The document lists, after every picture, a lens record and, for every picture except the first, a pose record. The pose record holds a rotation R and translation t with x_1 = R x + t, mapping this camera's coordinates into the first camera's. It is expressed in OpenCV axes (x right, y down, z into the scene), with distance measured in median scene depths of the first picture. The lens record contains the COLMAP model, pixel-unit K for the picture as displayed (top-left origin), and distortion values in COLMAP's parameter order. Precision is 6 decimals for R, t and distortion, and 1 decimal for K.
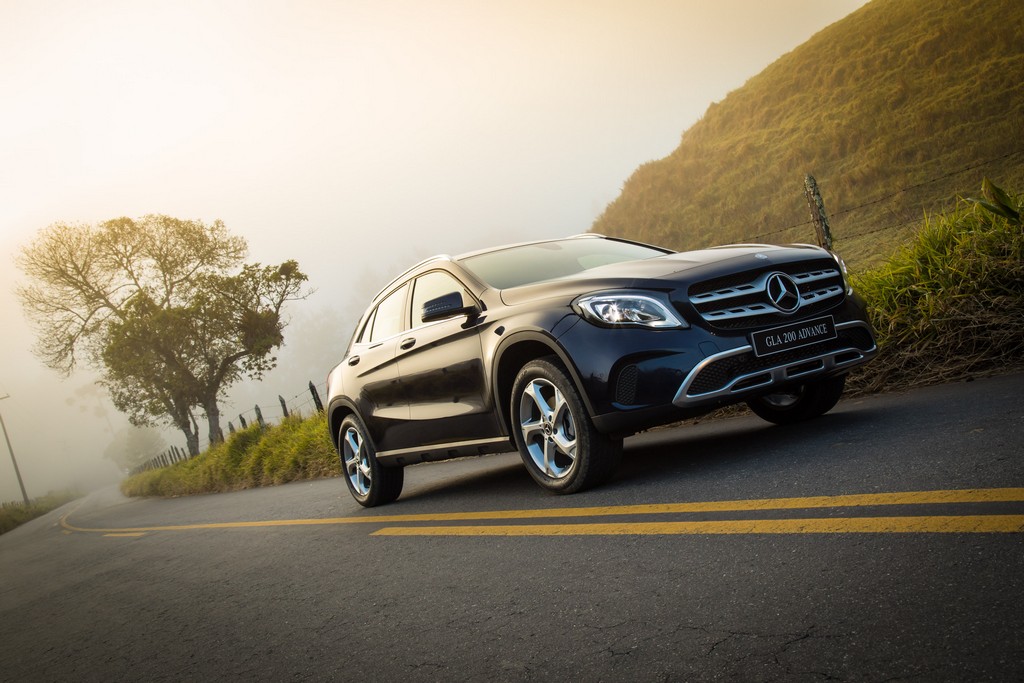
lens RADIAL K [[1020.5, 0, 512.0], [0, 1020.5, 341.5], [0, 0, 1]] dist [0.006113, 0.001449]
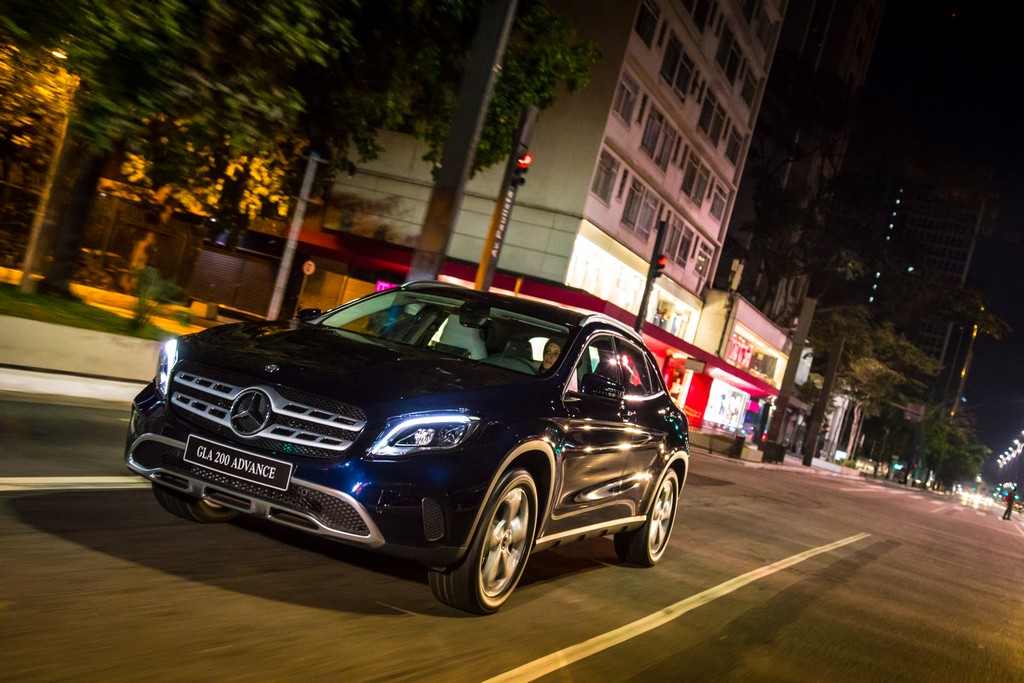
lens RADIAL K [[1156.5, 0, 512.0], [0, 1156.5, 341.5], [0, 0, 1]] dist [0.056979, -0.004542]
pose [[0.530524, 0.338540, -0.777133, 1.140013], [-0.314866, 0.929896, 0.190139, -0.366233], [0.787023, 0.143819, 0.599926, 0.561462]]
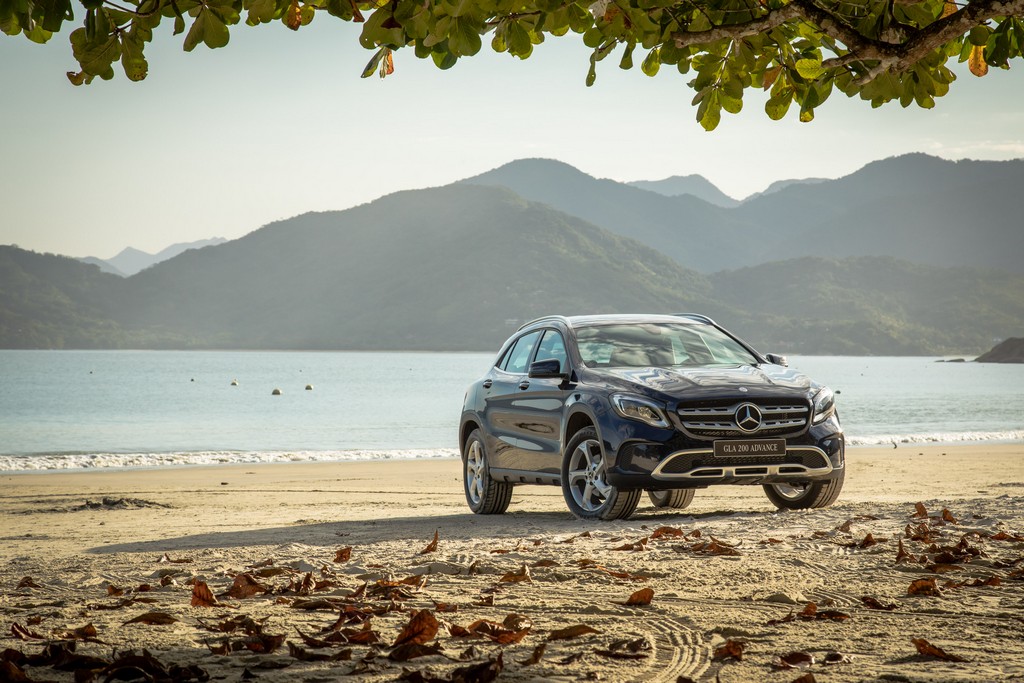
lens RADIAL K [[2630.2, 0, 512.0], [0, 2630.2, 341.5], [0, 0, 1]] dist [0.438517, 0.091613]
pose [[0.958695, 0.193834, -0.208164, 0.705397], [-0.182166, 0.980478, 0.074021, -0.373217], [0.218448, -0.033043, 0.975289, -2.768137]]
